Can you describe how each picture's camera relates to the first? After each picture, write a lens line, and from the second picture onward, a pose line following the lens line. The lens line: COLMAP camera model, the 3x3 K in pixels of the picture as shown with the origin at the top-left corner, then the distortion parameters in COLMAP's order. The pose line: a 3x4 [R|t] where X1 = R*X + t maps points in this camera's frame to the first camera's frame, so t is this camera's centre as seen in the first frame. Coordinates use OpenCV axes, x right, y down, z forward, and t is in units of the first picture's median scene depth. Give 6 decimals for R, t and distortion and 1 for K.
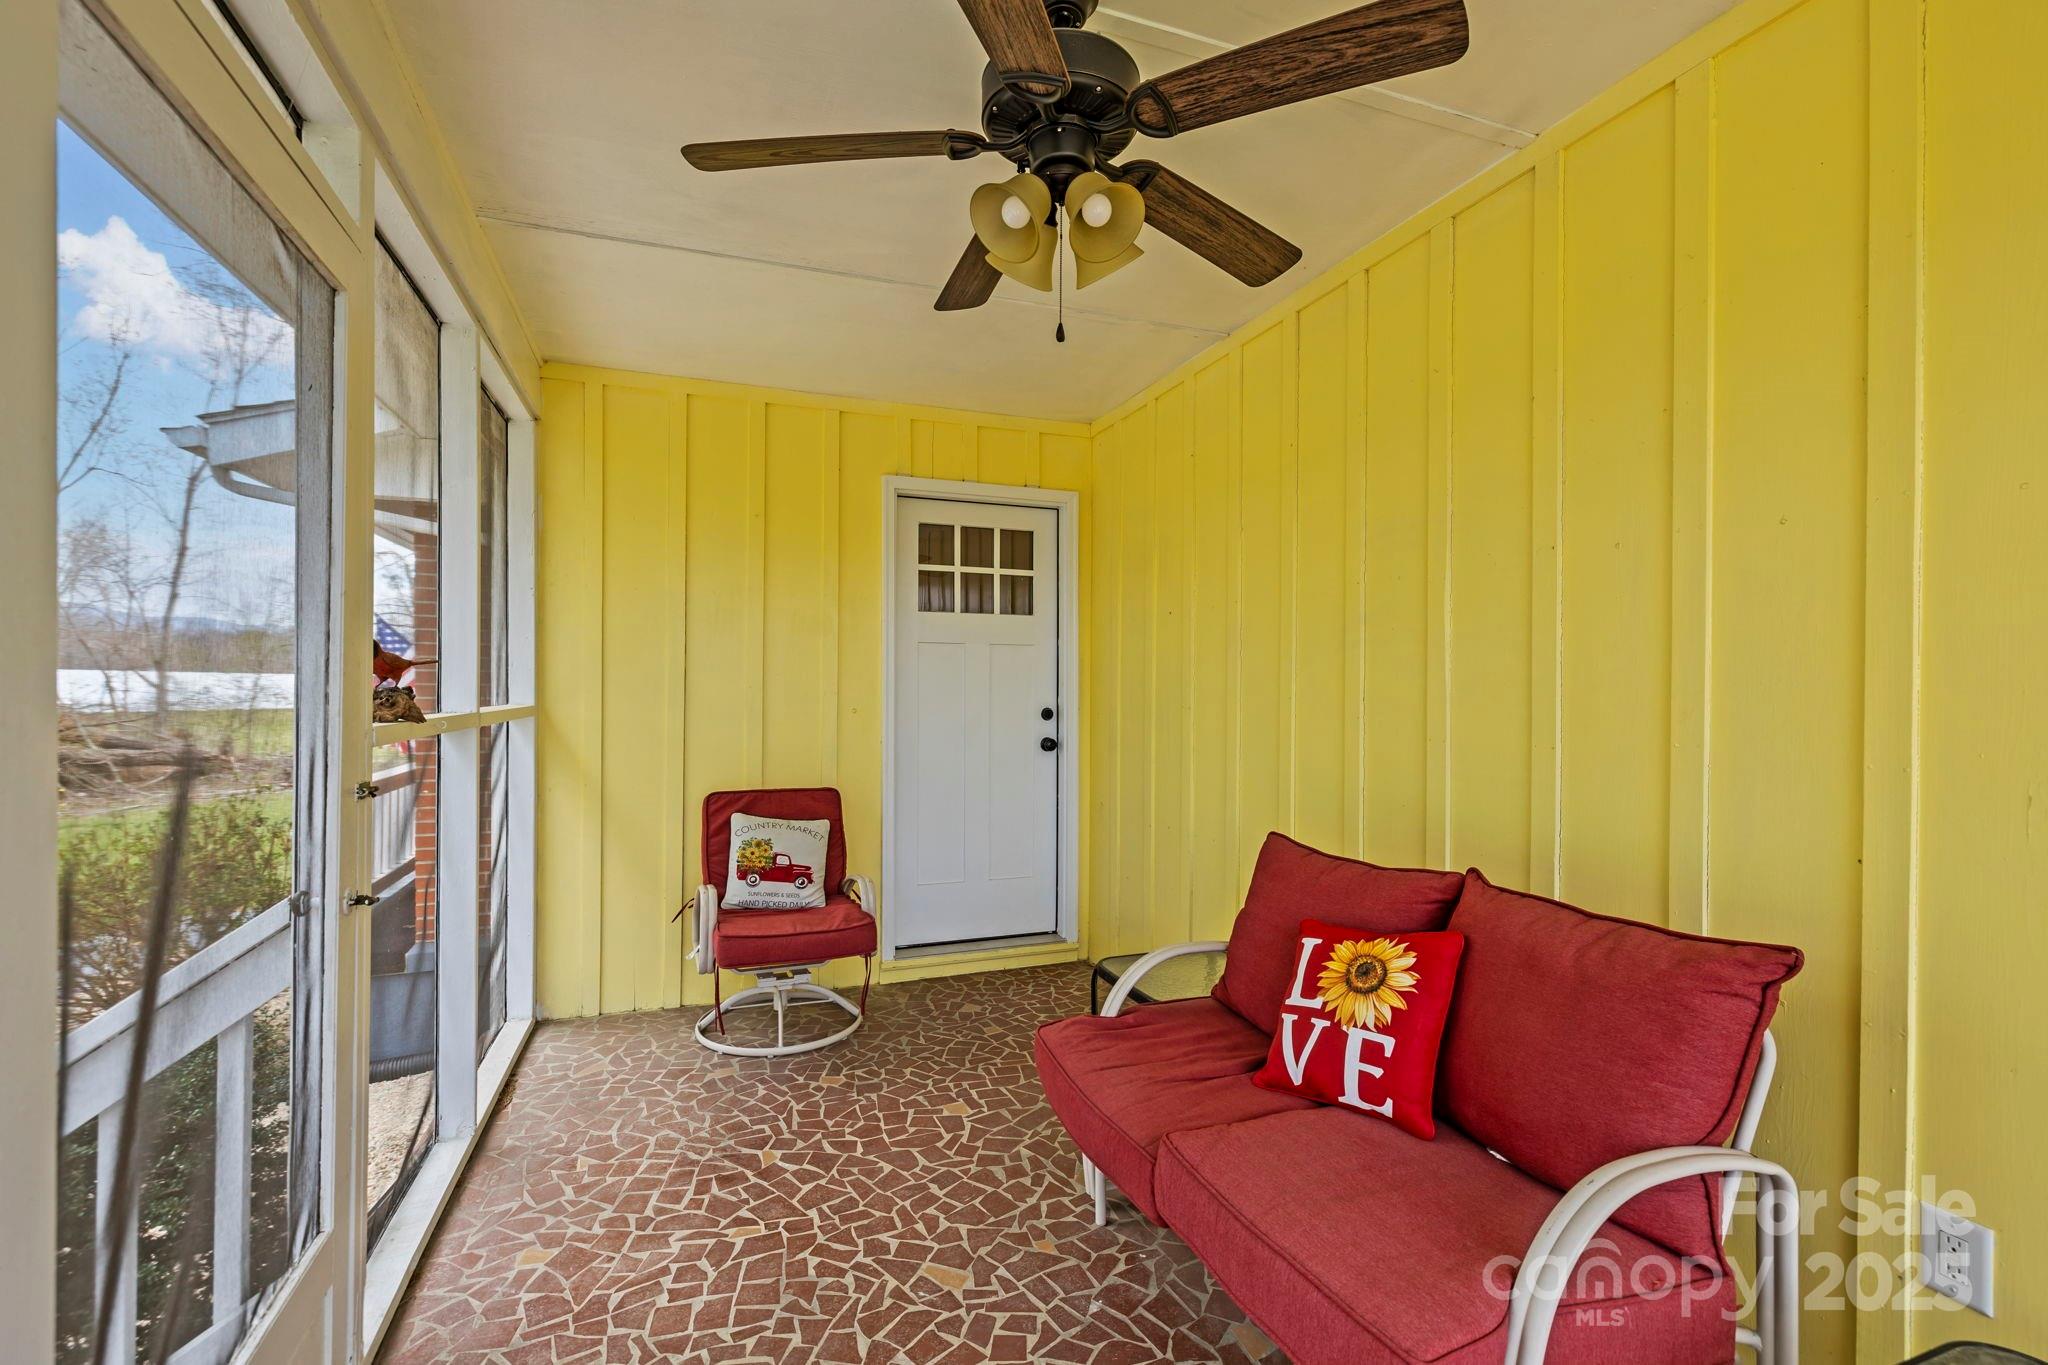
lens RADIAL K [[884.2, 0, 1019.7], [0, 884.2, 683.1], [0, 0, 1]] dist [-0.002680, -0.000047]
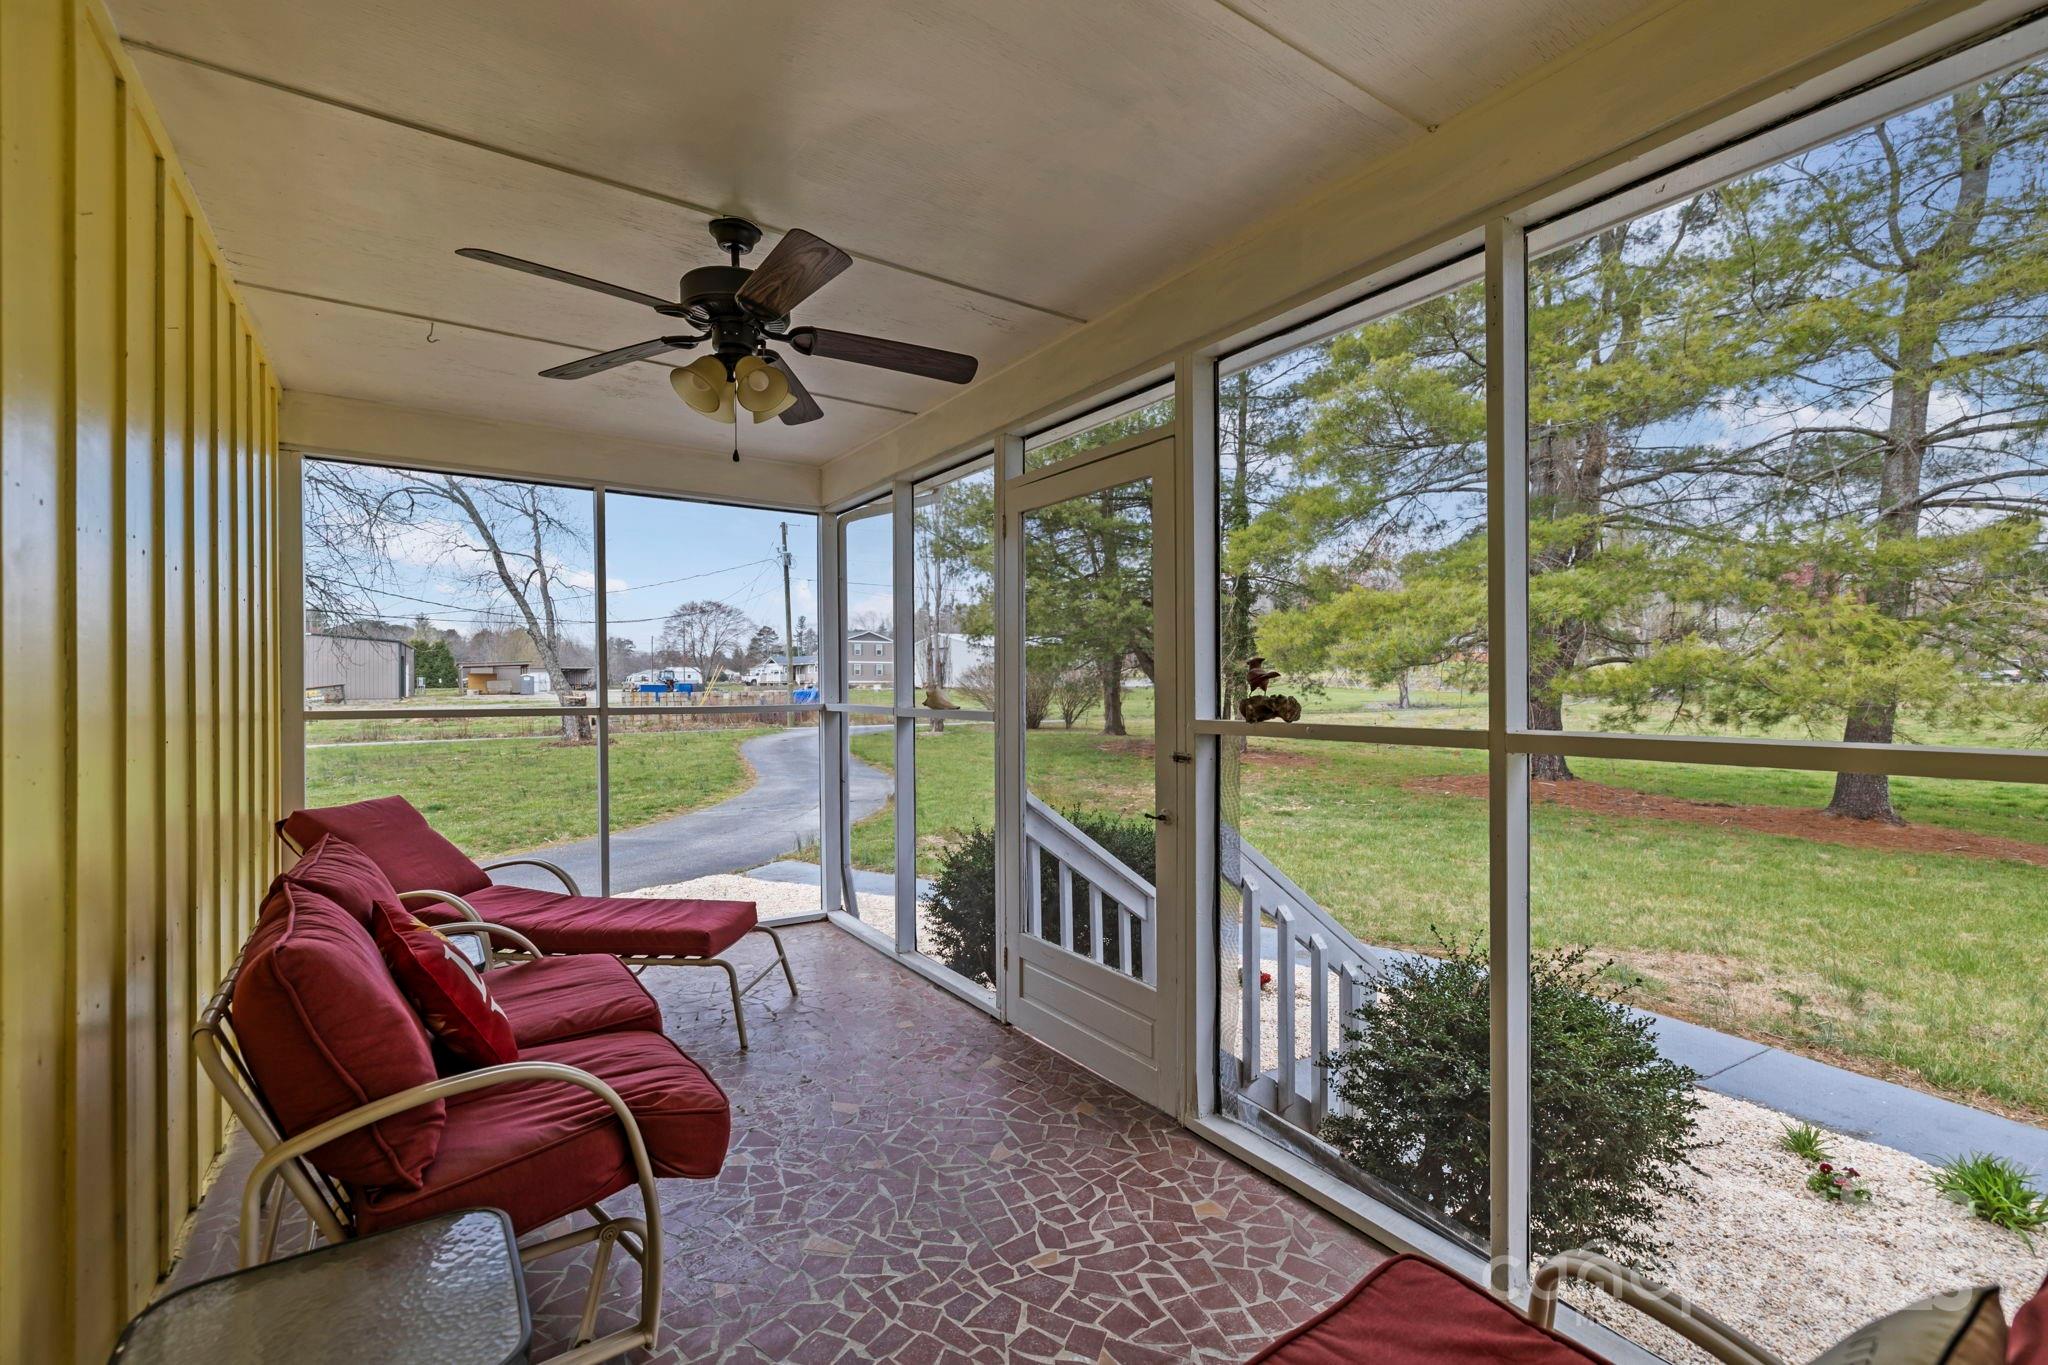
lens RADIAL K [[884.2, 0, 1022.3], [0, 884.2, 683.5], [0, 0, 1]] dist [-0.002680, -0.000047]
pose [[-0.972714, -0.006848, -0.231907, -0.055958], [-0.005737, 0.999969, -0.005463, -0.003470], [0.231937, -0.003983, -0.972723, 1.916384]]
